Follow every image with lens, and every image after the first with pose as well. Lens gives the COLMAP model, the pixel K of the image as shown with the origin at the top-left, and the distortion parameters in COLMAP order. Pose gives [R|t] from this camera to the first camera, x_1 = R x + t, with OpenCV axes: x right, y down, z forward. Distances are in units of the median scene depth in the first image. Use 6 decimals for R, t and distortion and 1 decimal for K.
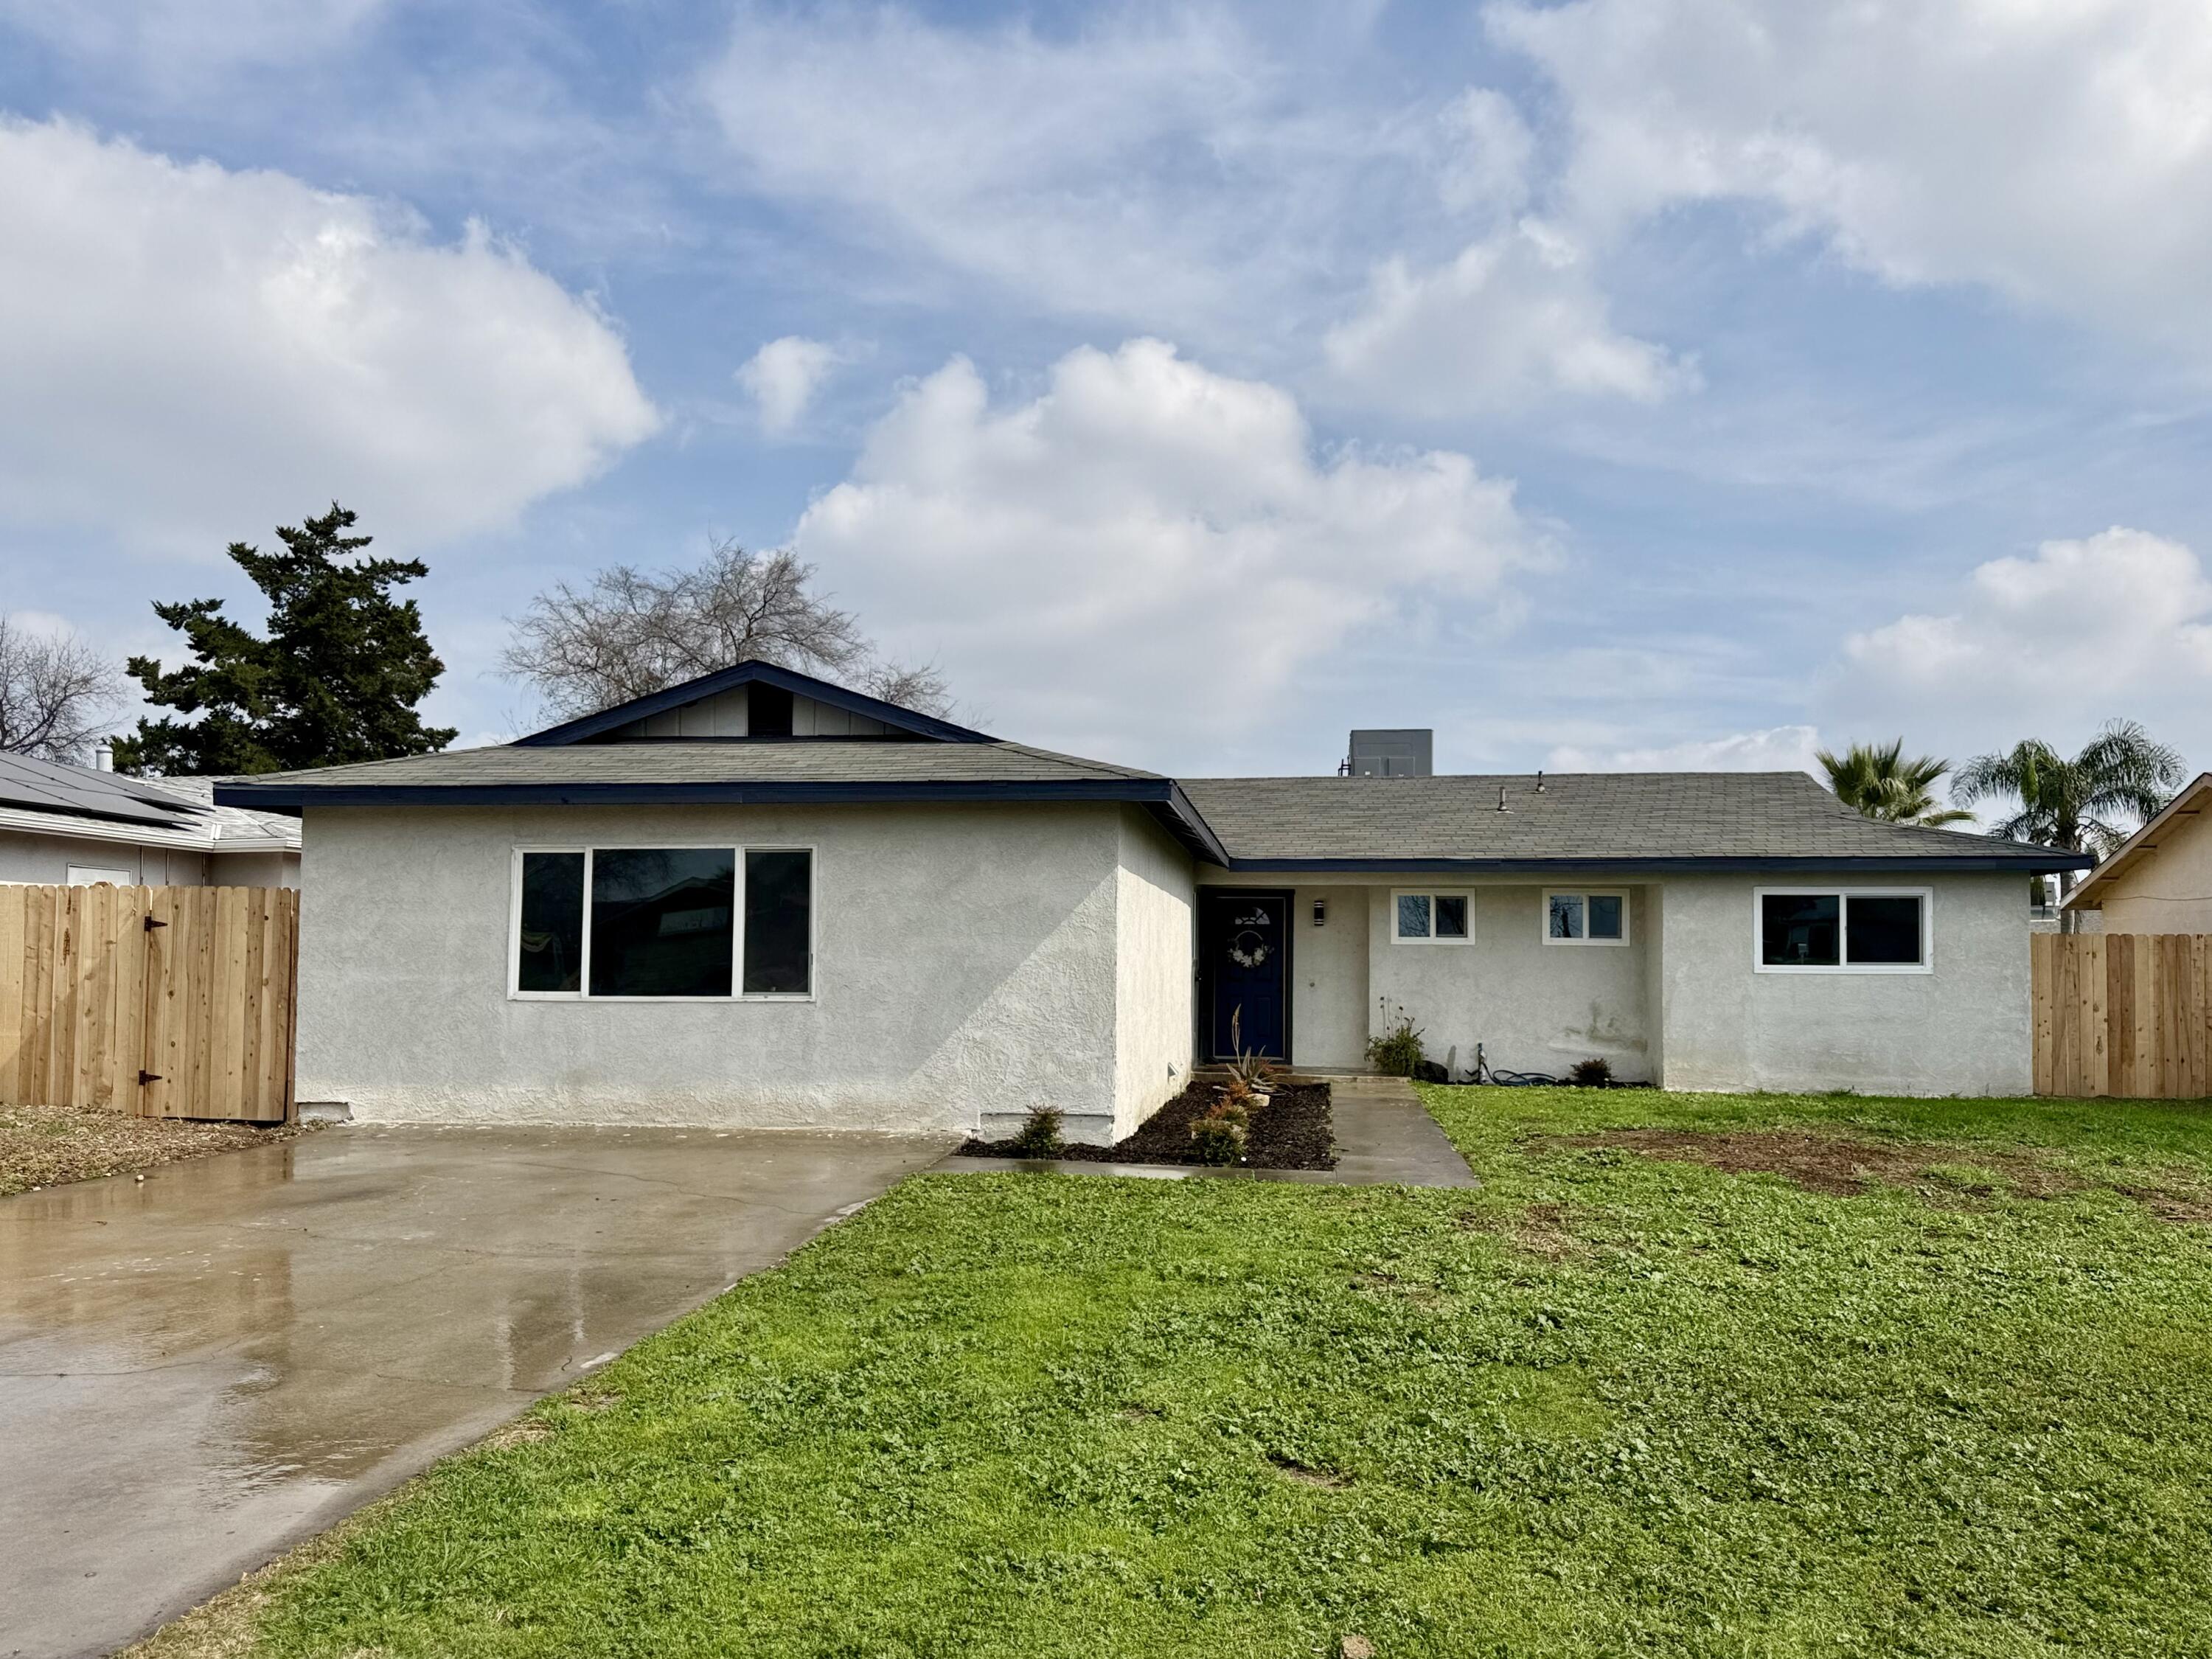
lens RADIAL K [[1622.0, 0, 1093.1], [0, 1622.0, 836.7], [0, 0, 1]] dist [0.111613, -0.156892]
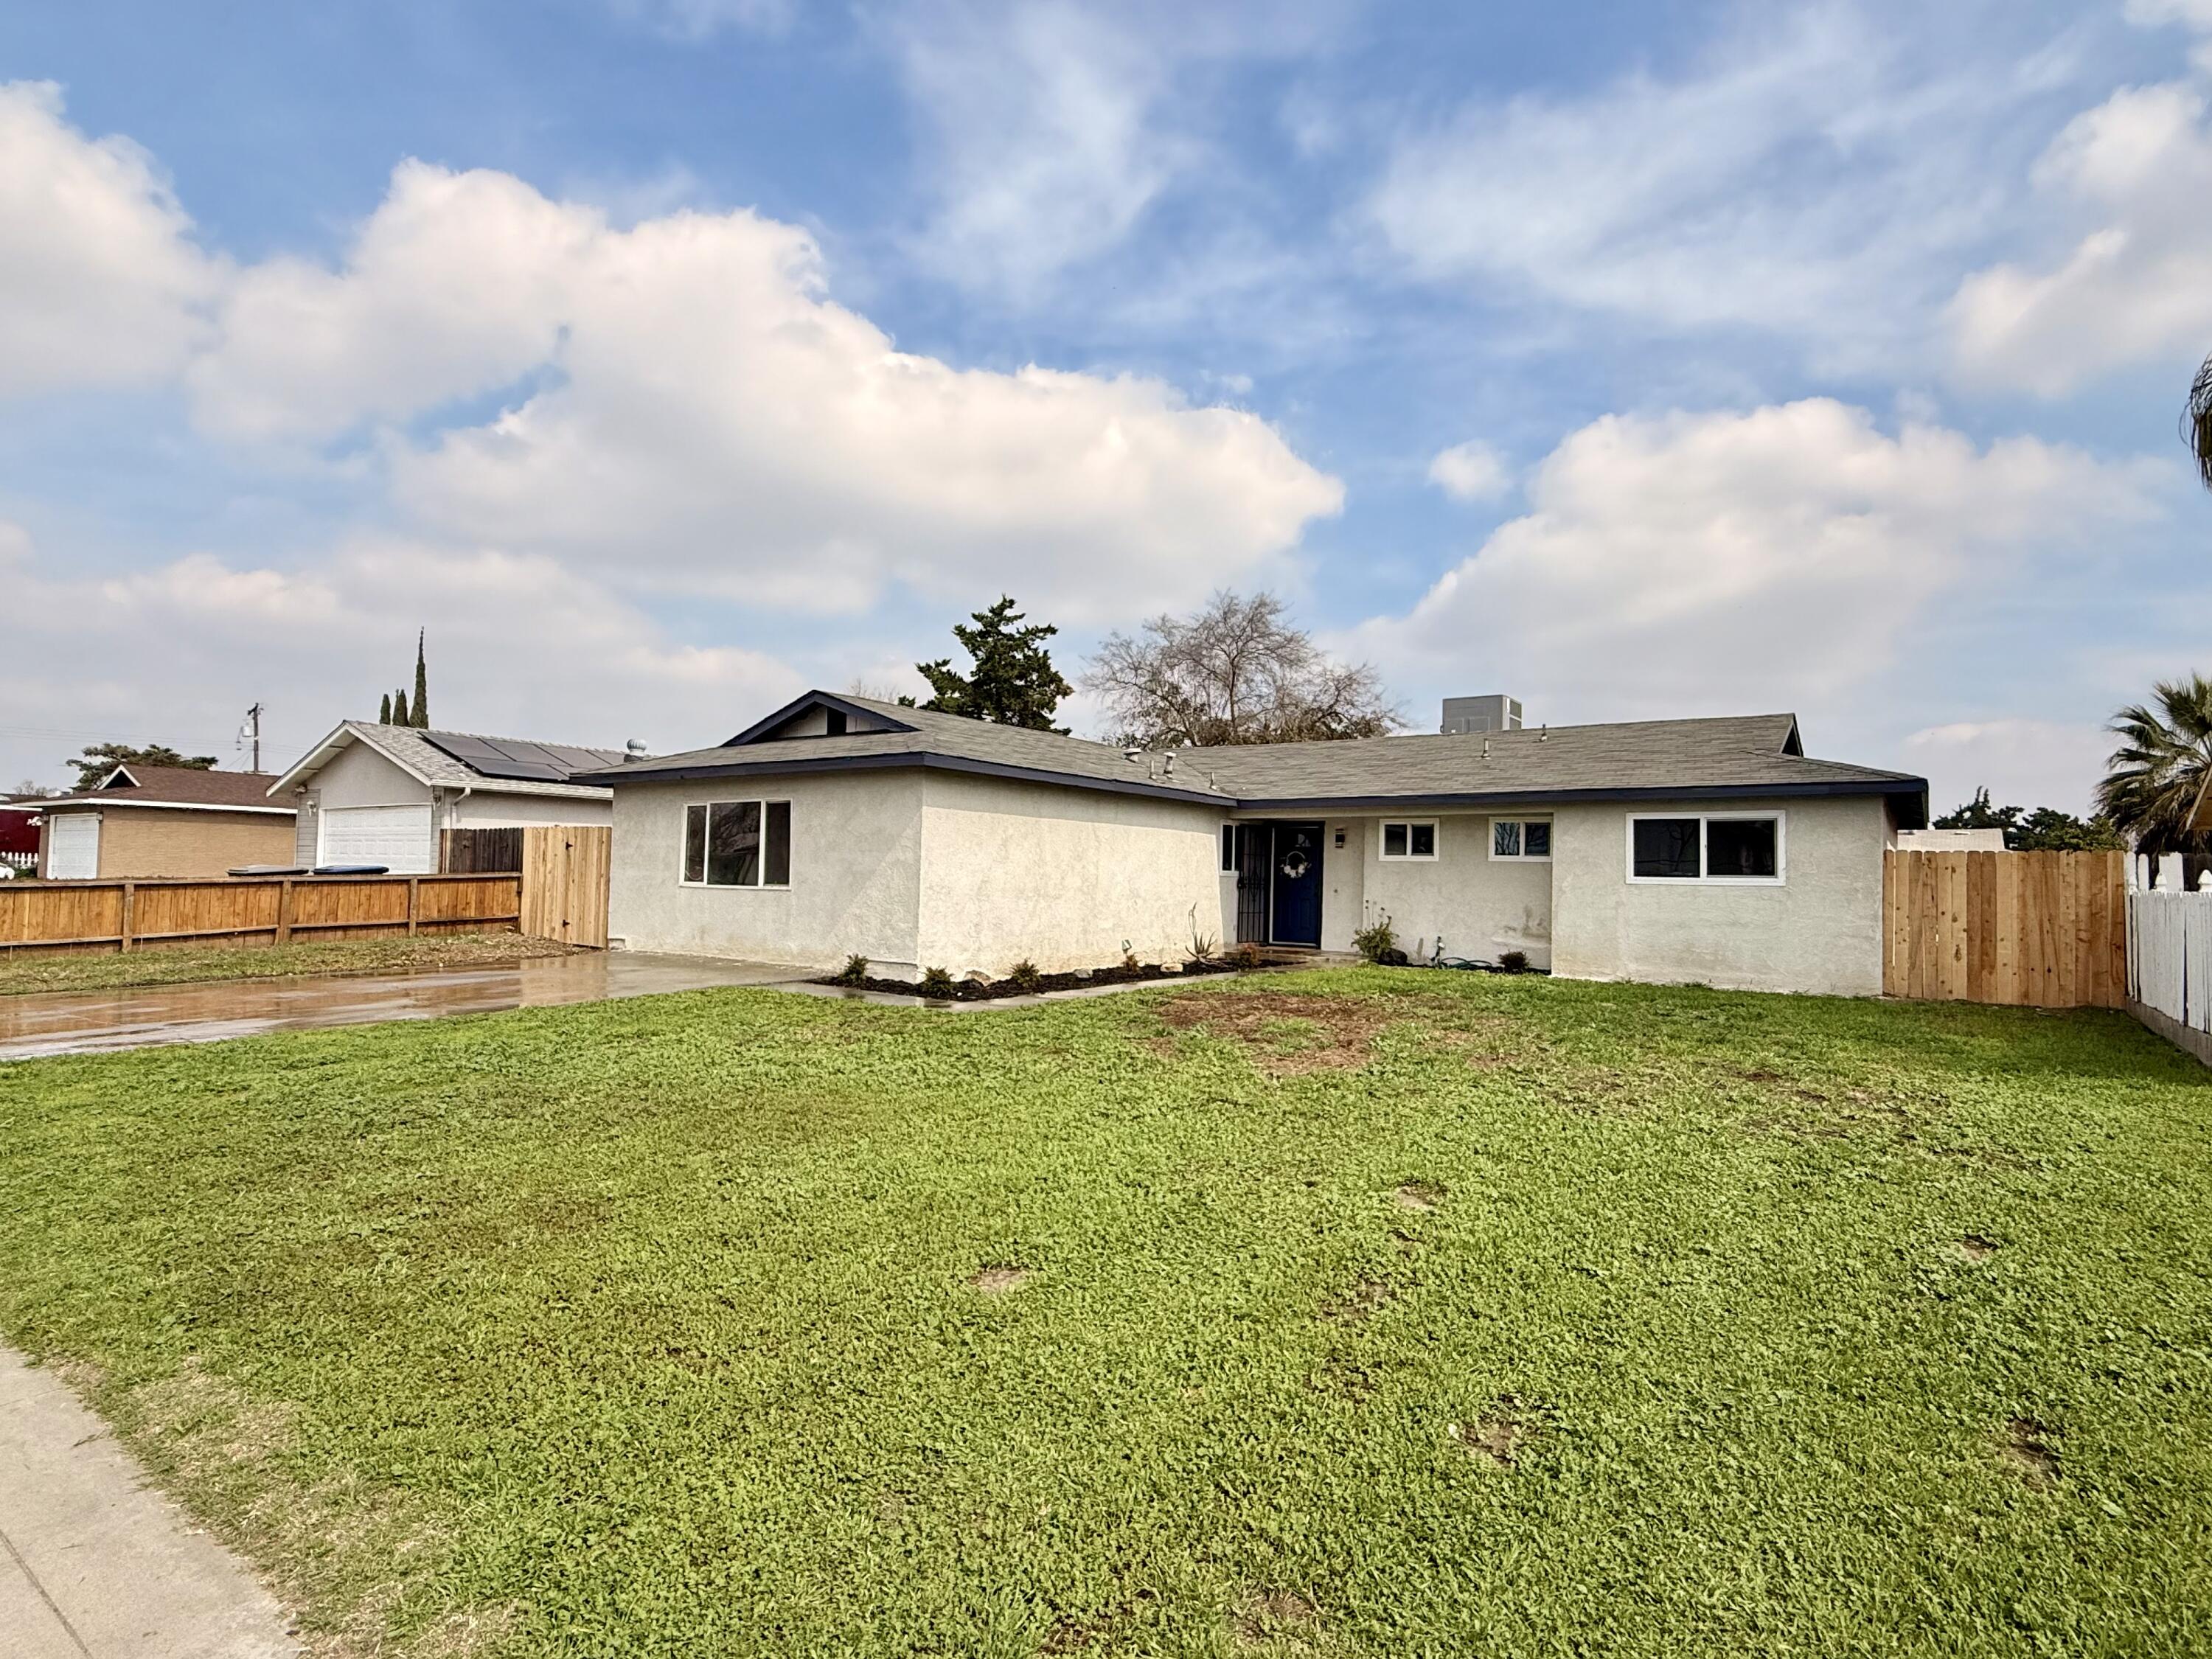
lens RADIAL K [[1167.5, 0, 1105.1], [0, 1167.5, 769.8], [0, 0, 1]] dist [0.004505, 0.000671]
pose [[0.880702, -0.034657, -0.472401, 0.475889], [0.026309, 0.999359, -0.024268, 0.009443], [0.472939, 0.008944, 0.881050, 0.053412]]
